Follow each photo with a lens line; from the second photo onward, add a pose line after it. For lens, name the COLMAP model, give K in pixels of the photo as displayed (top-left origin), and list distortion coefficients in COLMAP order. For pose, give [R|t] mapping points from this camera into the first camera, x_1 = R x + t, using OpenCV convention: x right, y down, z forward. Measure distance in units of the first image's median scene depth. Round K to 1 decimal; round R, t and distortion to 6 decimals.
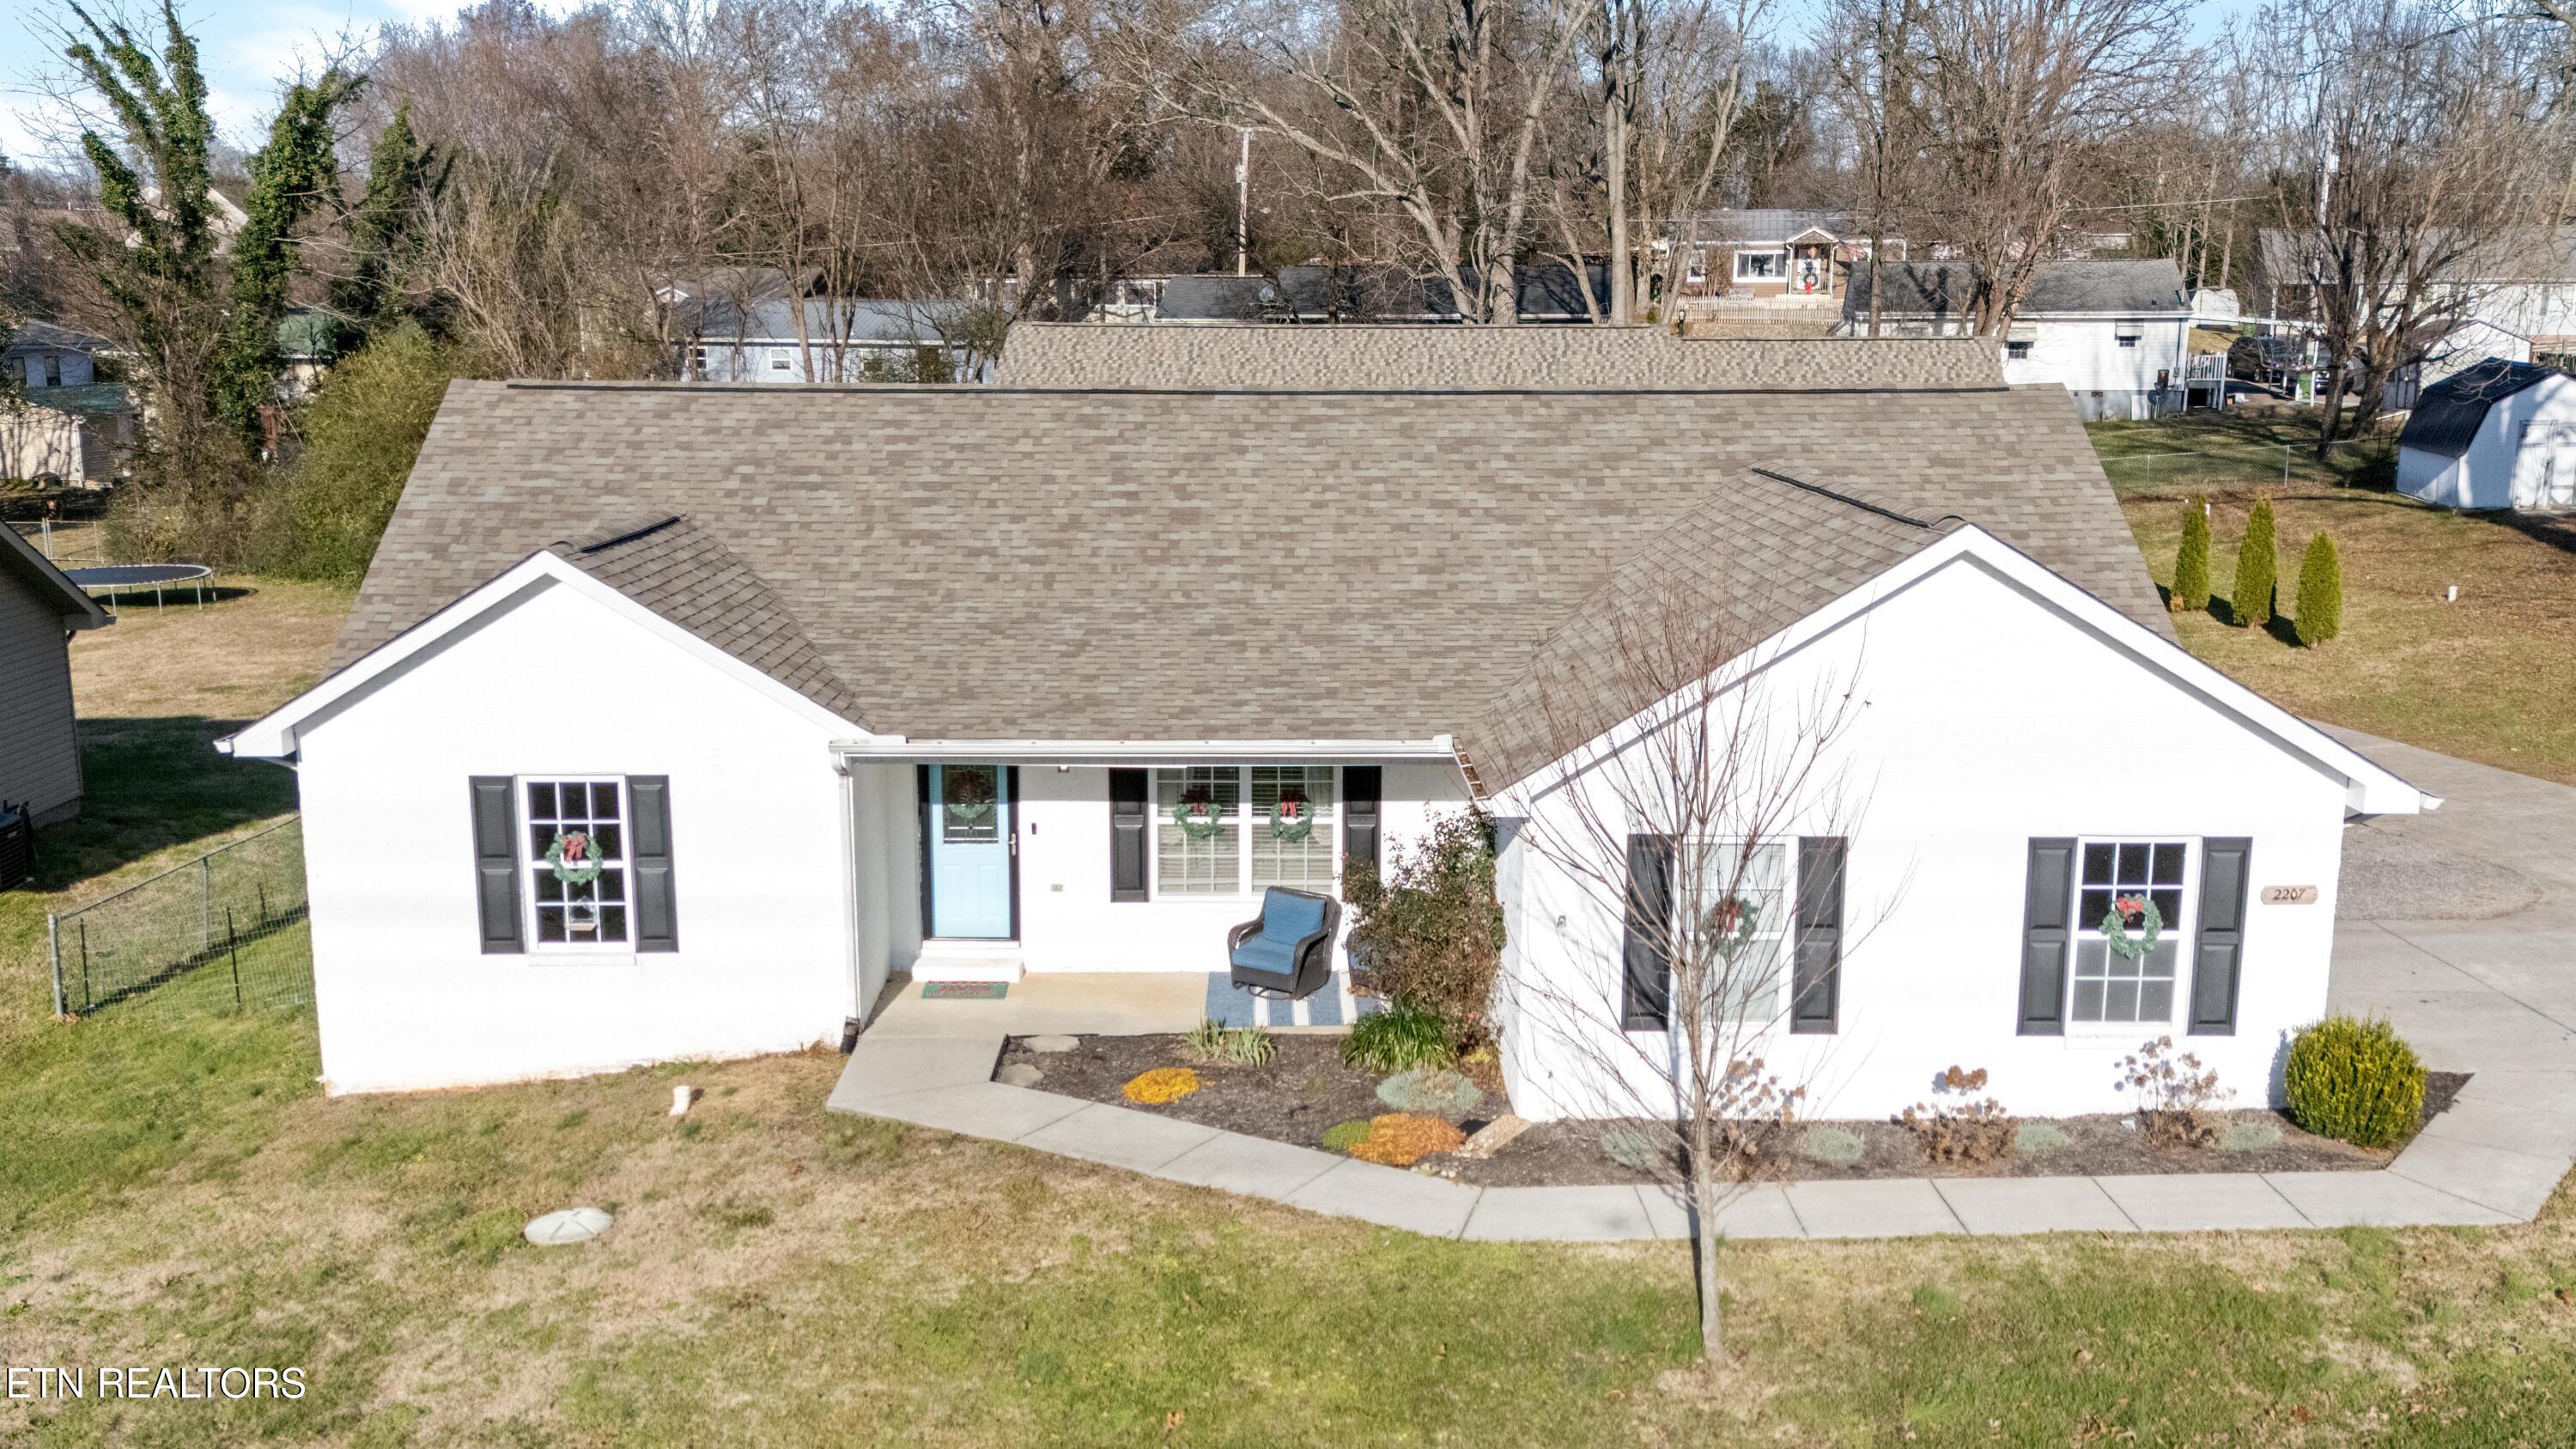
lens RADIAL K [[2417.5, 0, 1281.4], [0, 2417.5, 827.0], [0, 0, 1]] dist [0.120547, -0.228779]
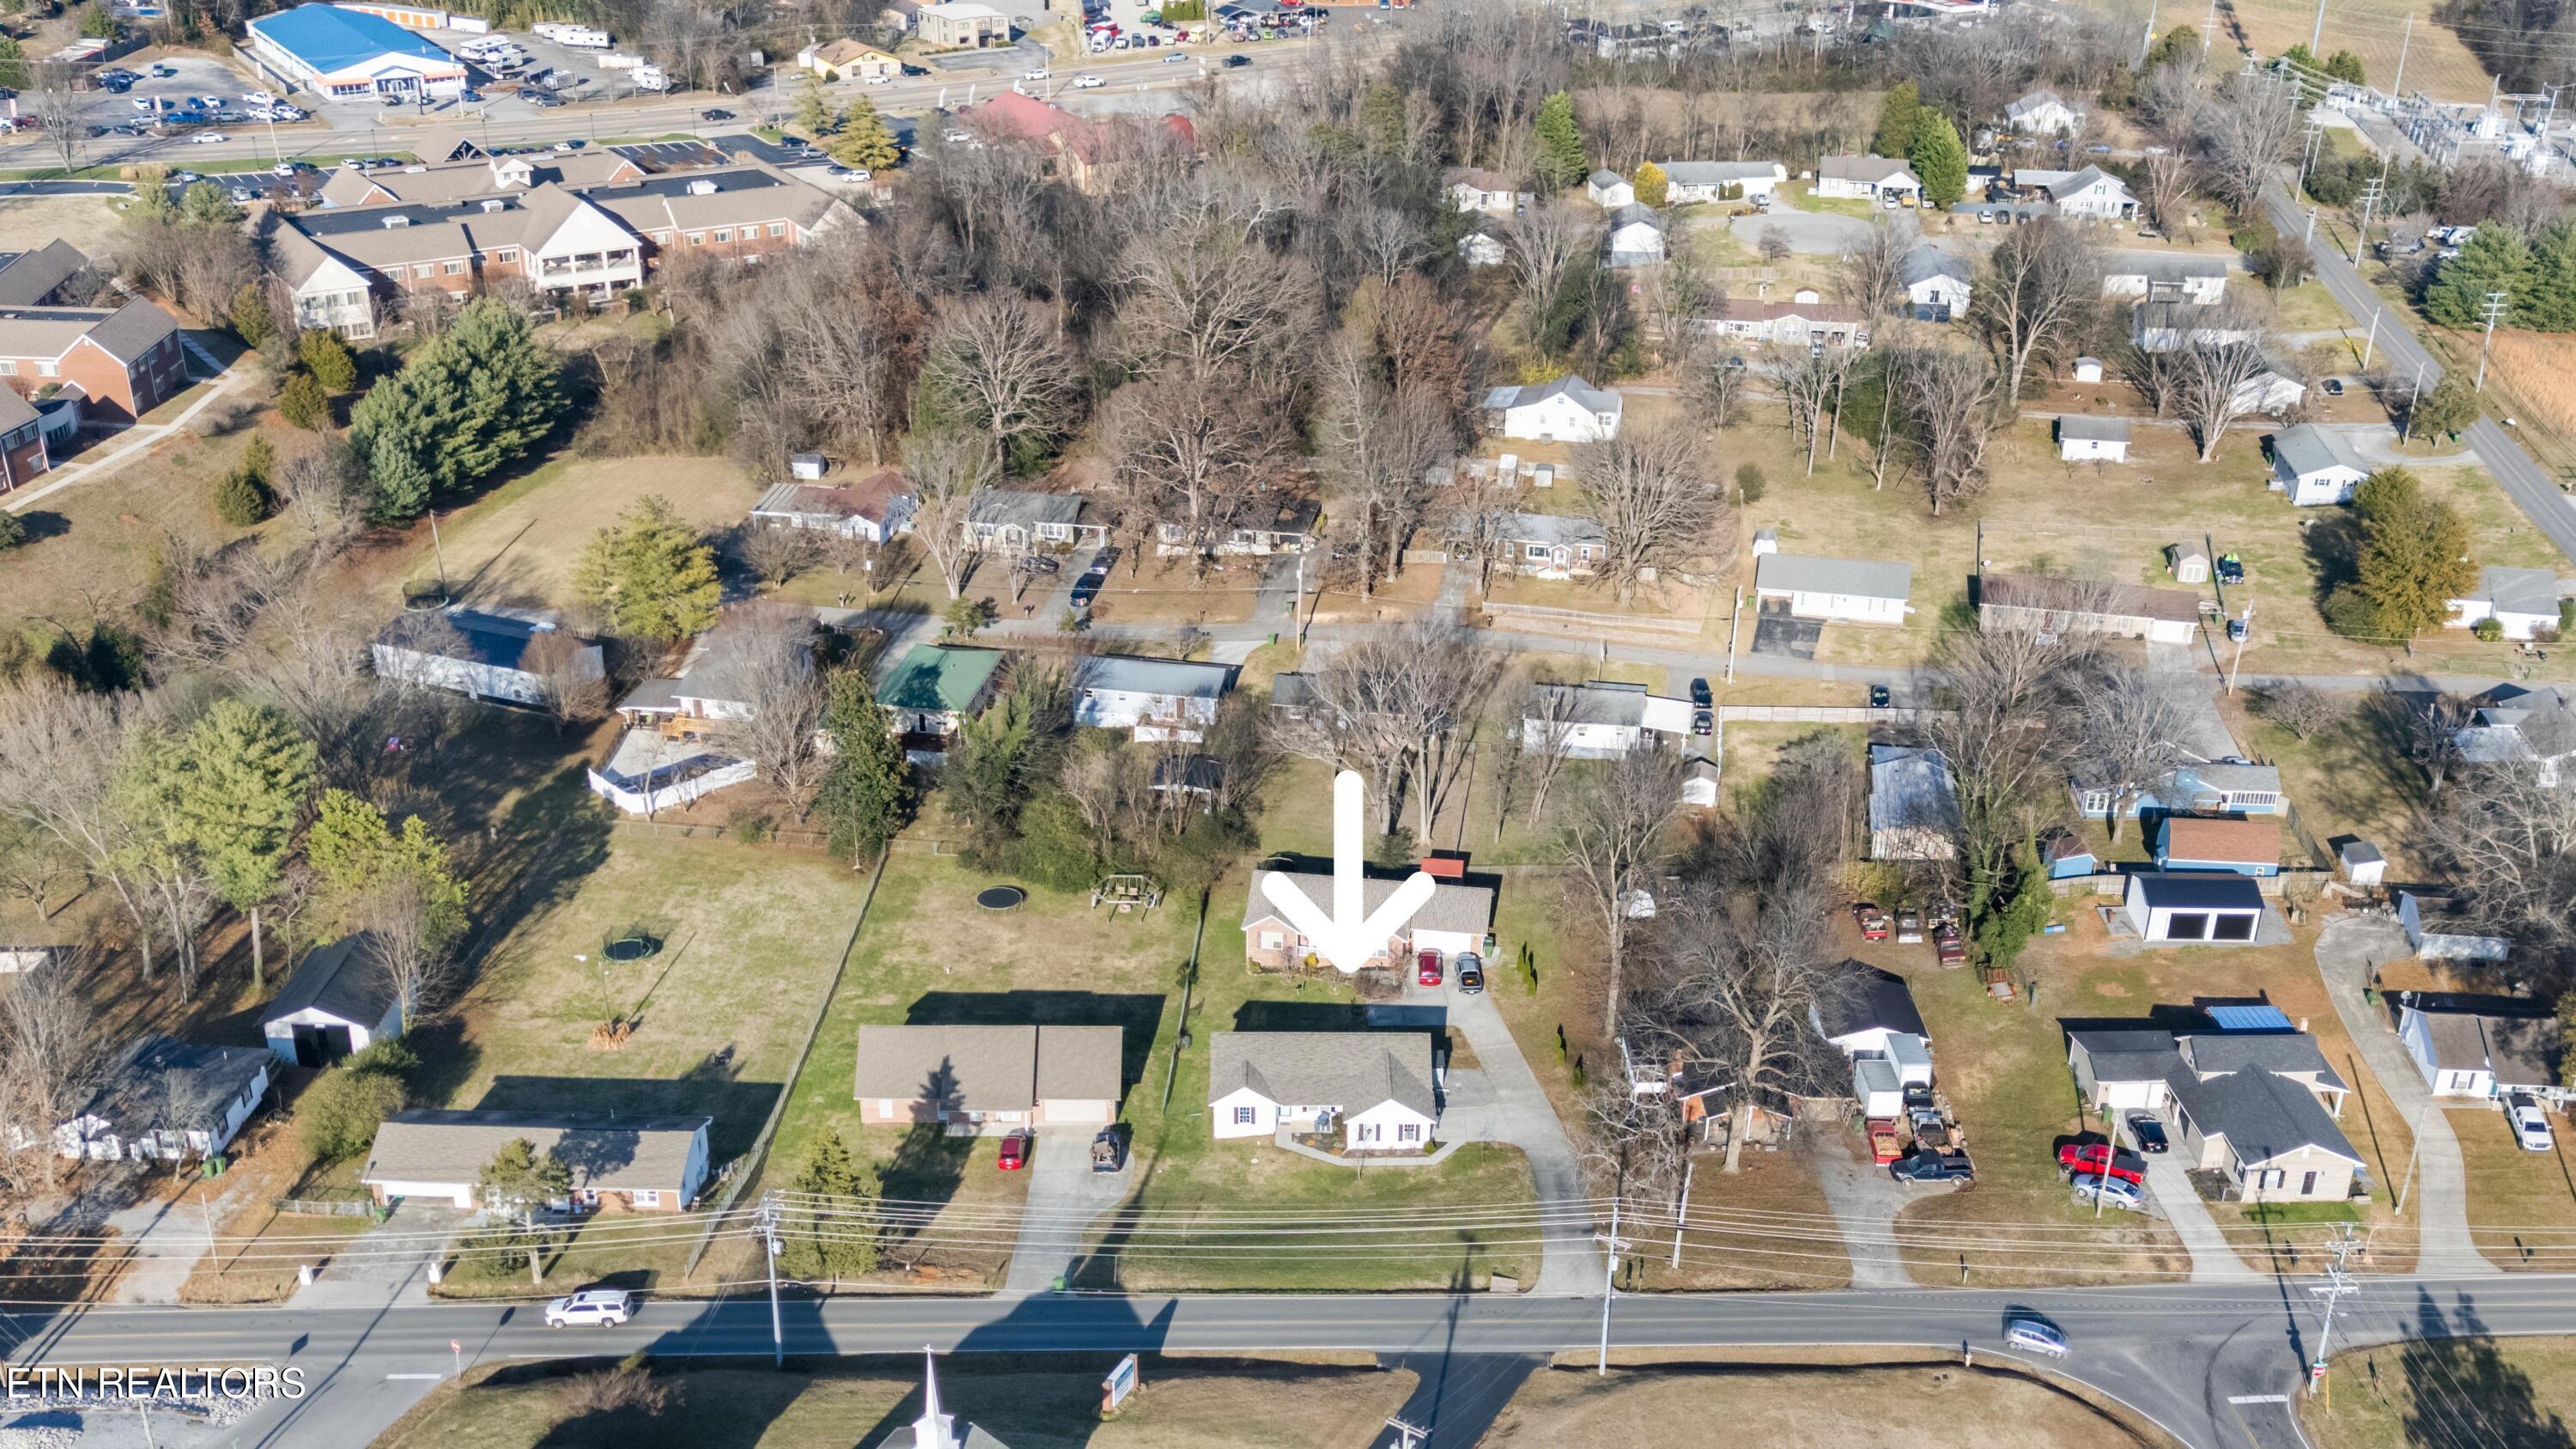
lens RADIAL K [[2657.1, 0, 1321.8], [0, 2657.1, 1072.4], [0, 0, 1]] dist [0.122751, -0.303937]
pose [[0.999859, 0.007413, 0.015050, -0.165510], [-0.011781, 0.948927, 0.315275, -3.434166], [-0.011944, -0.315408, 0.948881, -8.774995]]
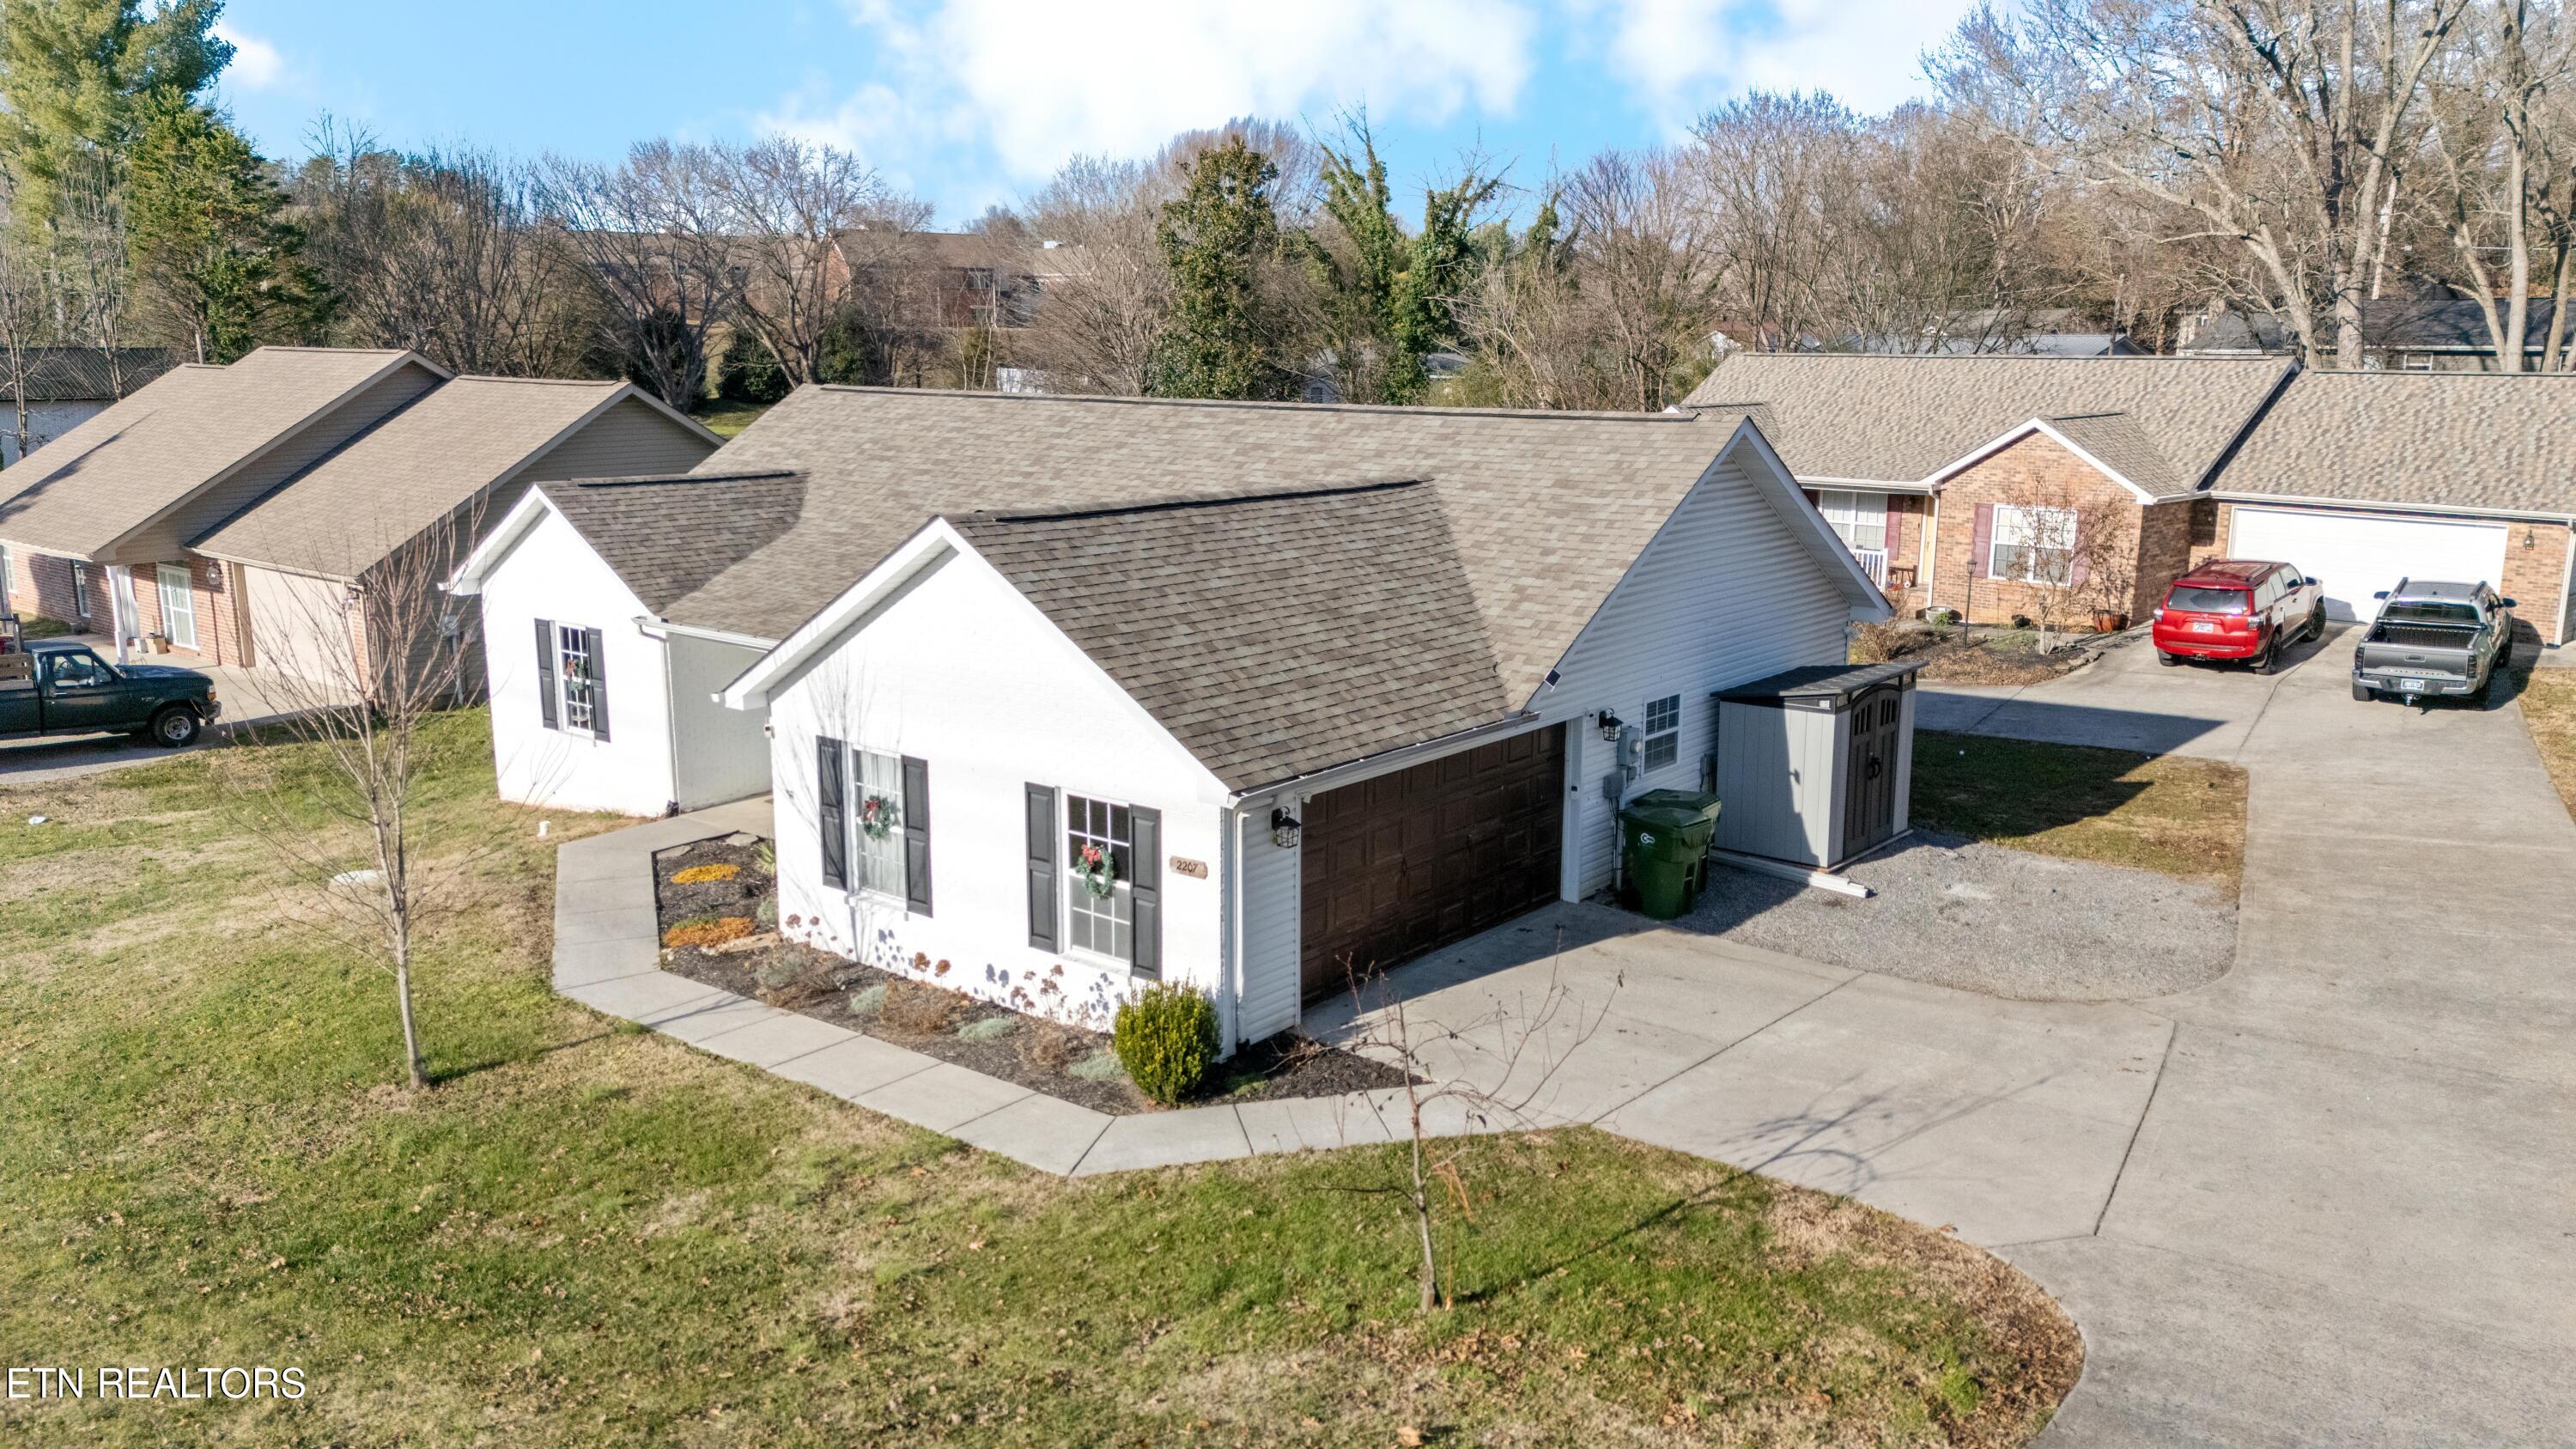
lens RADIAL K [[1885.4, 0, 1300.4], [0, 1885.4, 711.8], [0, 0, 1]] dist [0.078310, -0.076764]
pose [[0.771742, 0.125375, -0.623454, 0.929792], [-0.136888, 0.990142, 0.029669, -0.071372], [0.621028, 0.062447, 0.781297, 0.336737]]
